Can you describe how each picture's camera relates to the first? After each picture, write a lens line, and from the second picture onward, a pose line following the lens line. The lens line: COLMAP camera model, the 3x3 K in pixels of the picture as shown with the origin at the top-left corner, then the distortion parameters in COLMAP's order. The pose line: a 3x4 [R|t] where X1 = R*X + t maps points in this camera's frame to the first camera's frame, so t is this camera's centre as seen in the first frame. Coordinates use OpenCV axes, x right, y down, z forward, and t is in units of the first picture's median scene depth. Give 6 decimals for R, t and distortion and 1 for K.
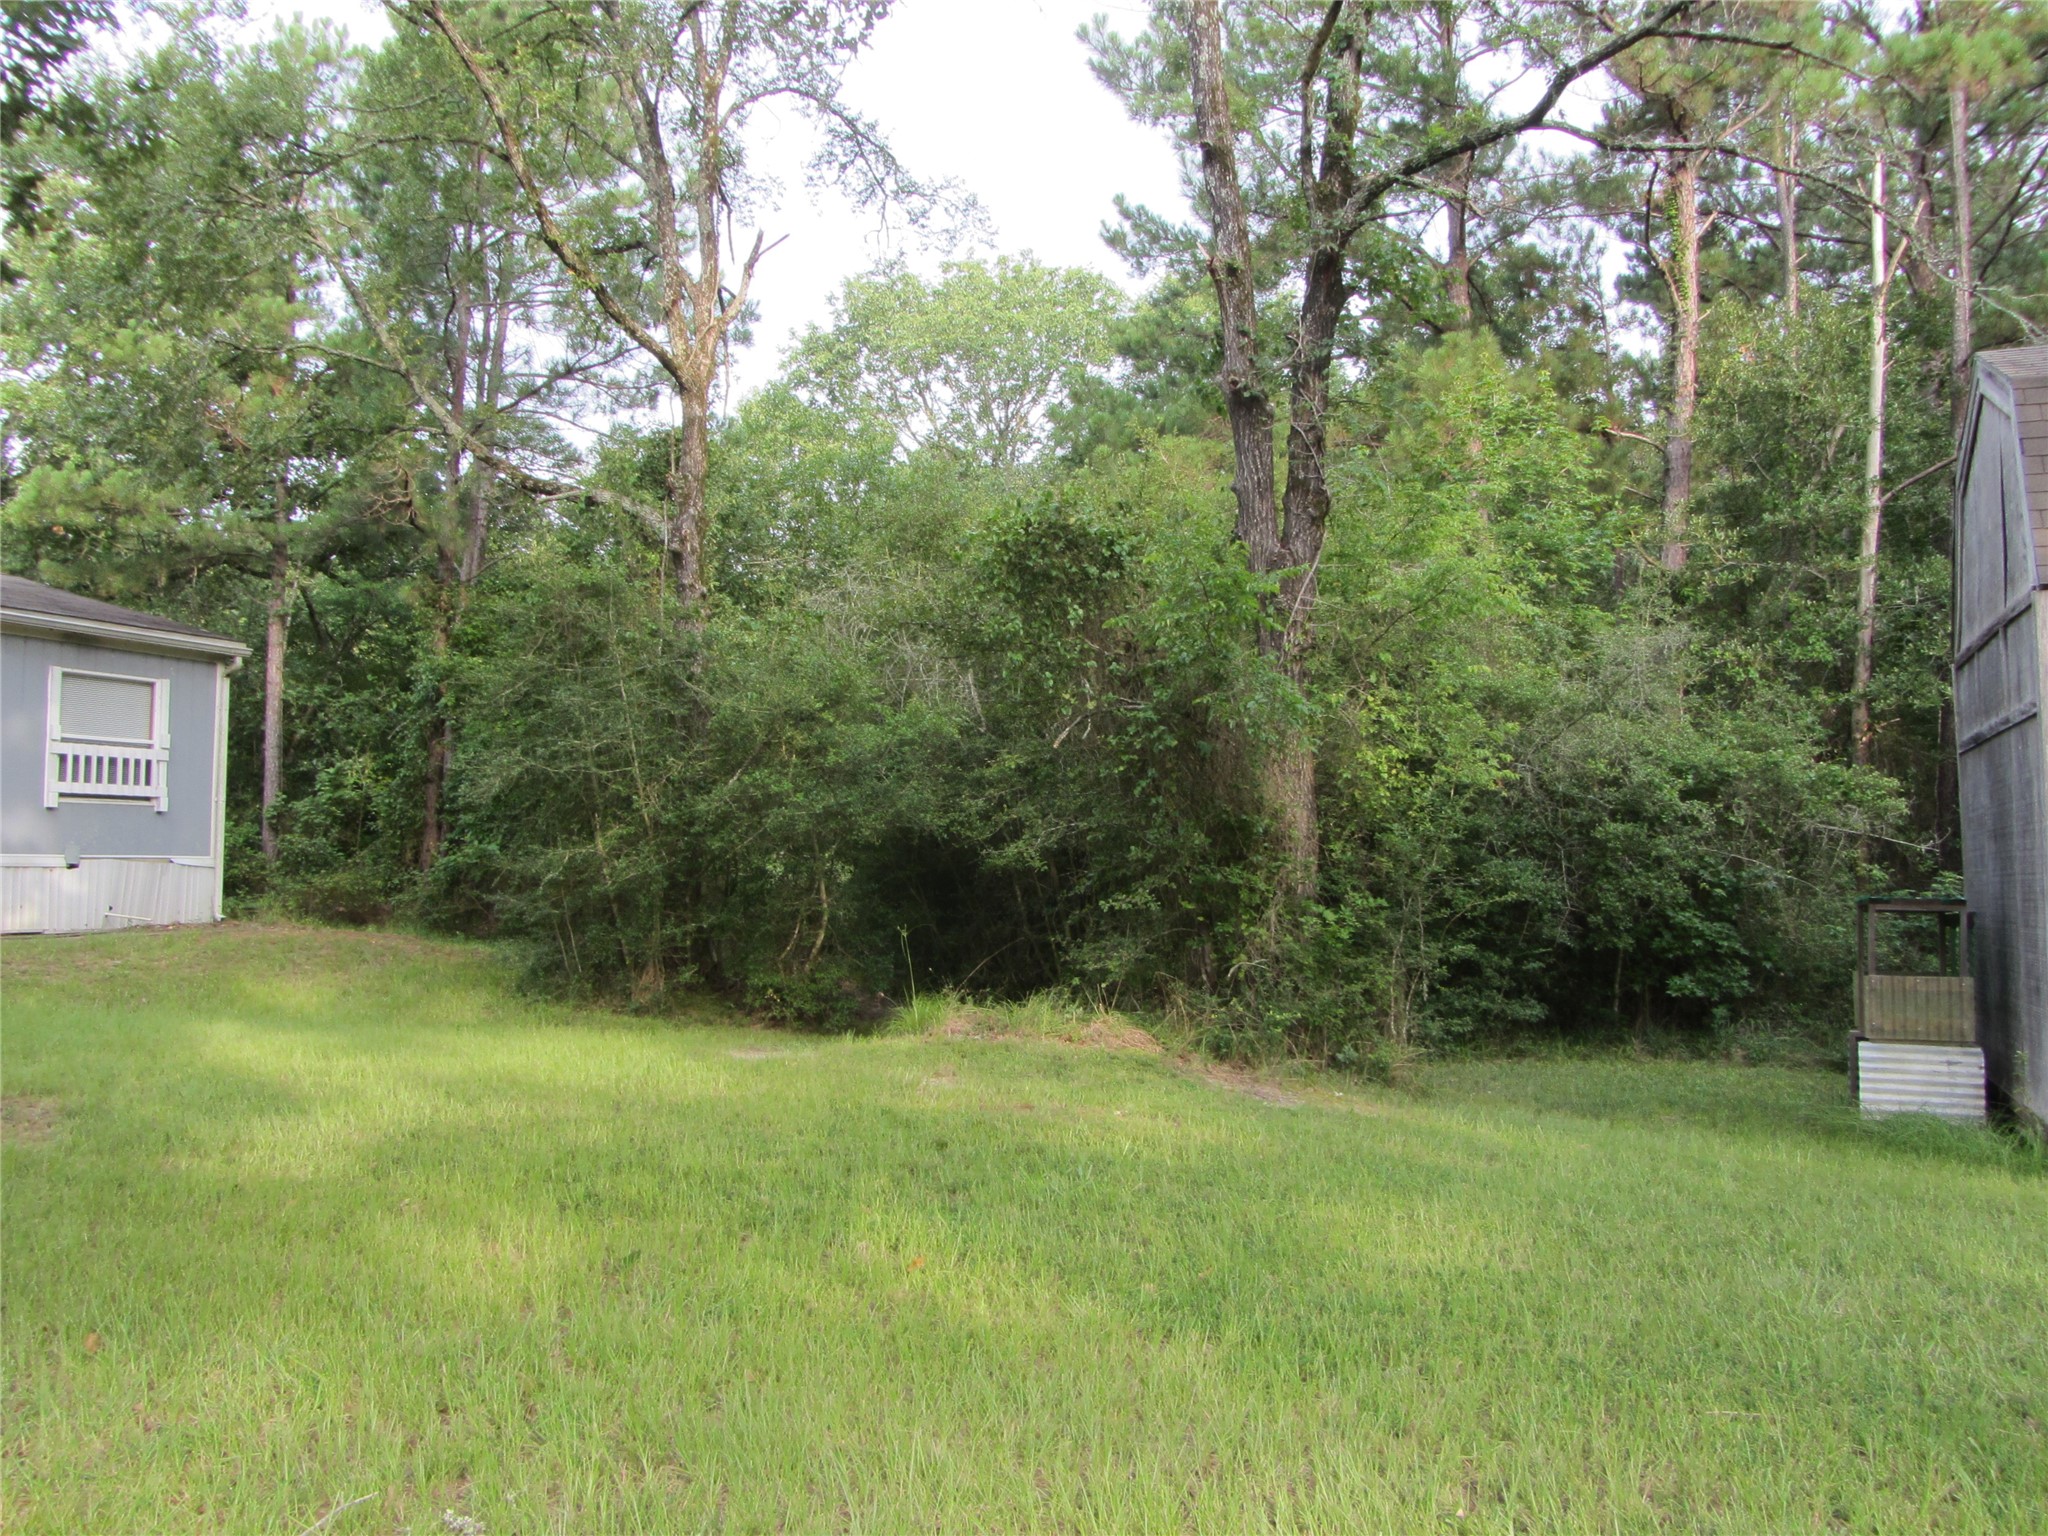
lens RADIAL K [[1718.9, 0, 1025.2], [0, 1718.9, 745.9], [0, 0, 1]] dist [-0.009607, -0.007070]
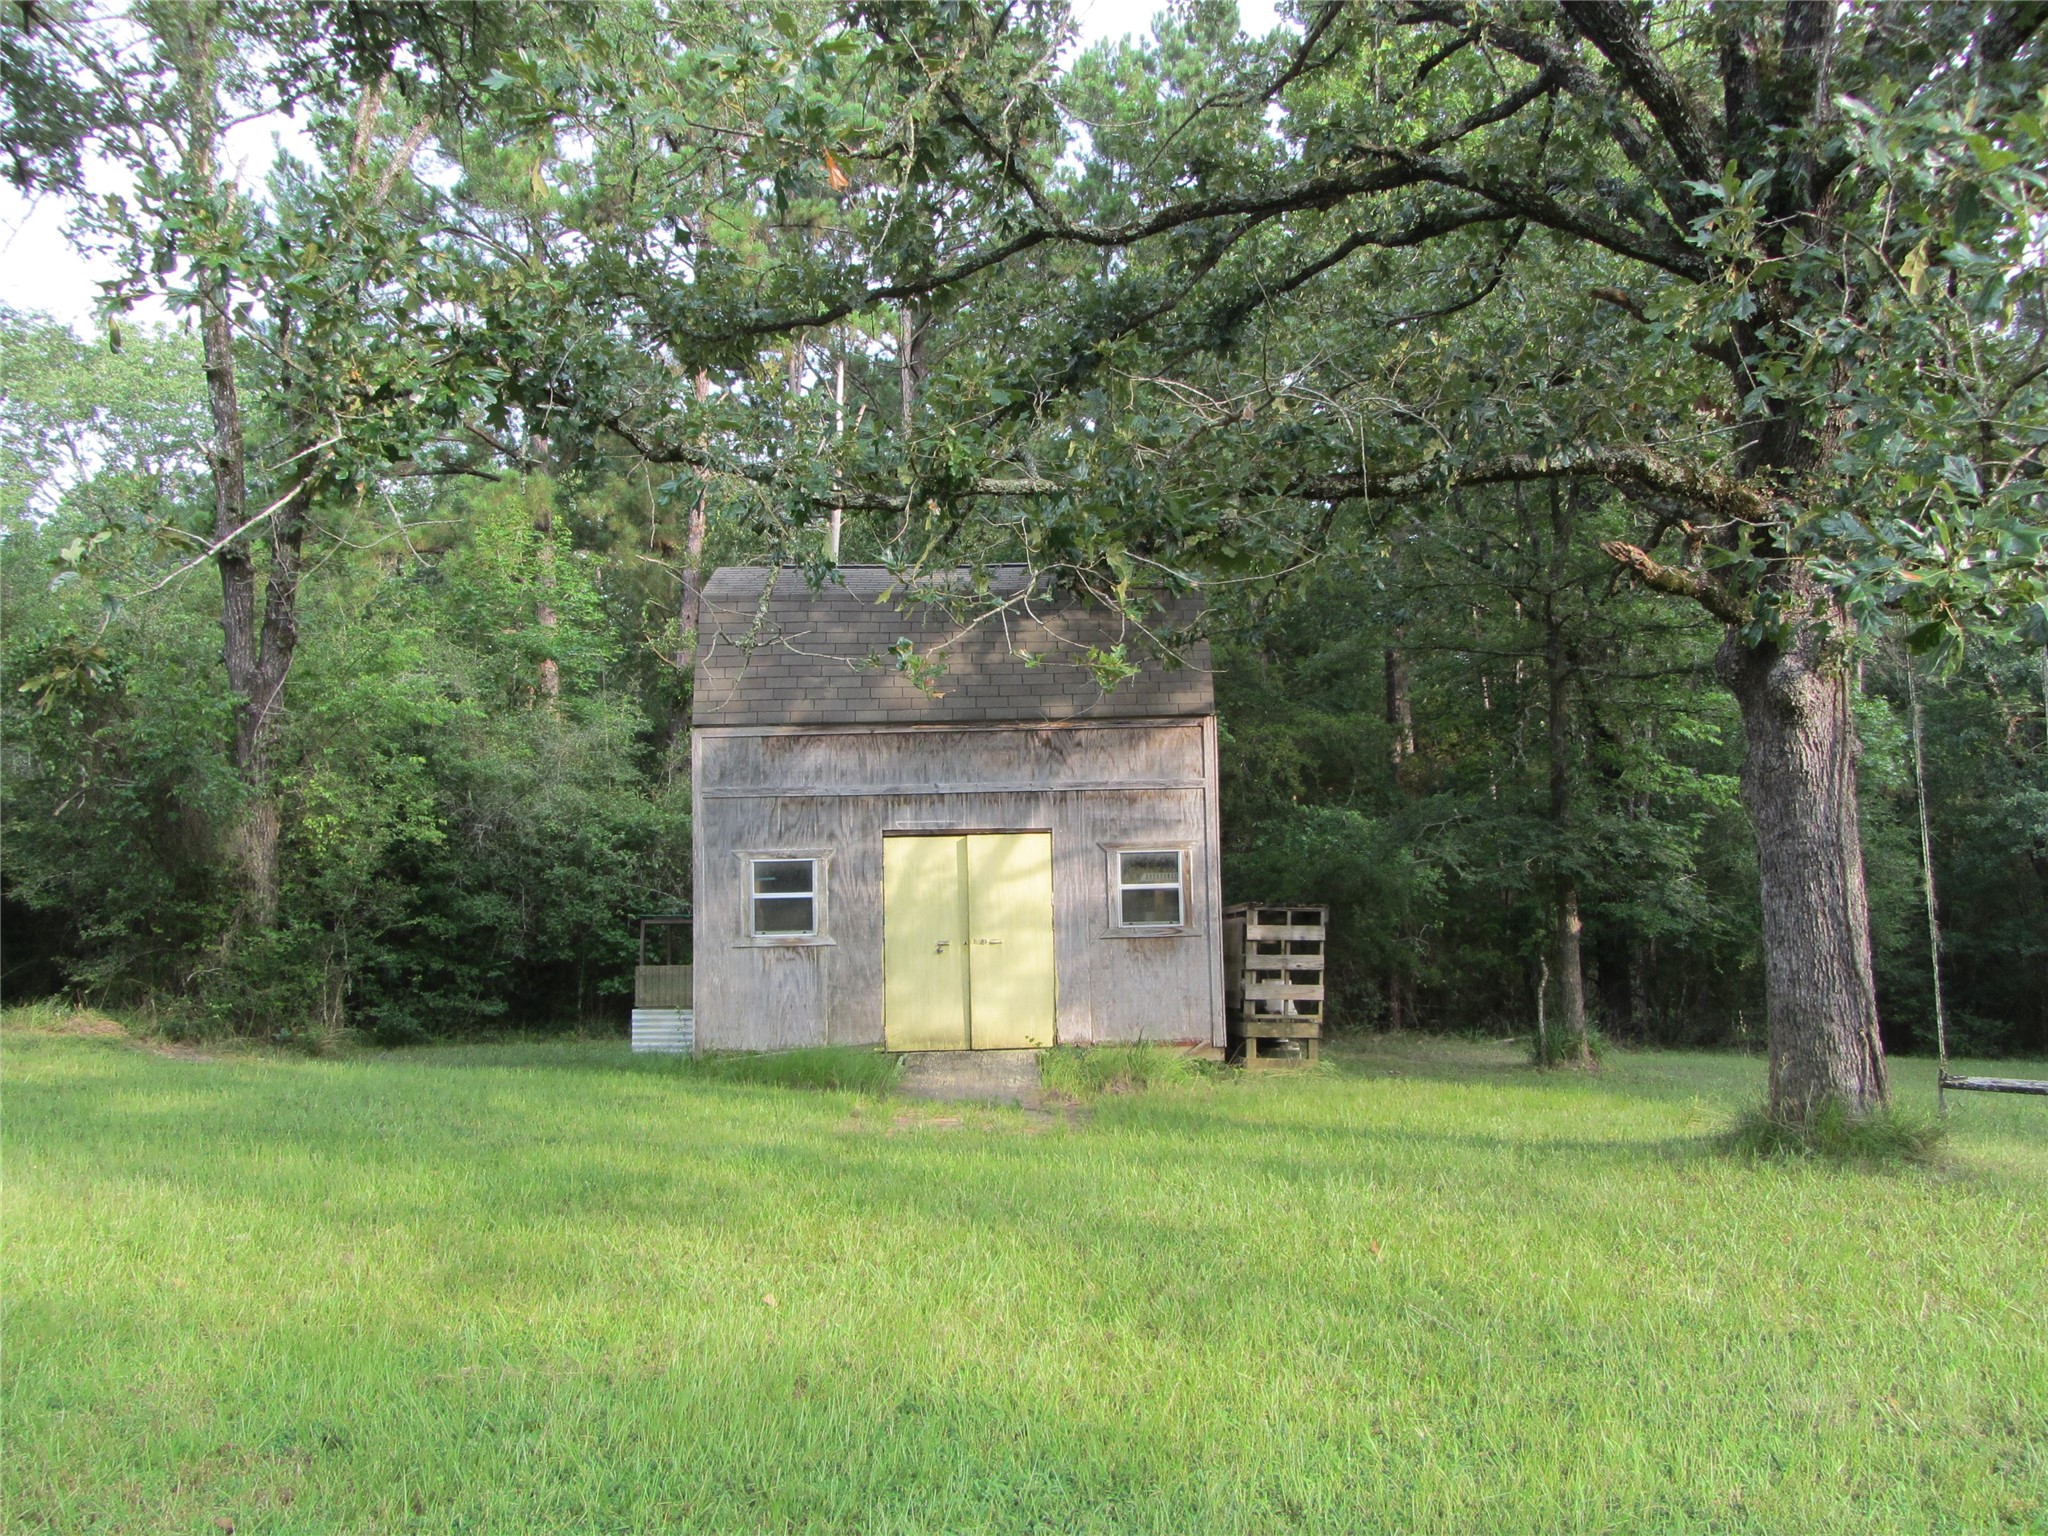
lens RADIAL K [[1718.9, 0, 1025.2], [0, 1718.9, 745.9], [0, 0, 1]] dist [-0.009607, -0.007070]
pose [[0.912482, 0.020646, 0.408596, 0.159986], [-0.011186, 0.999611, -0.025529, -0.027414], [-0.408964, 0.018724, 0.912358, -0.526961]]
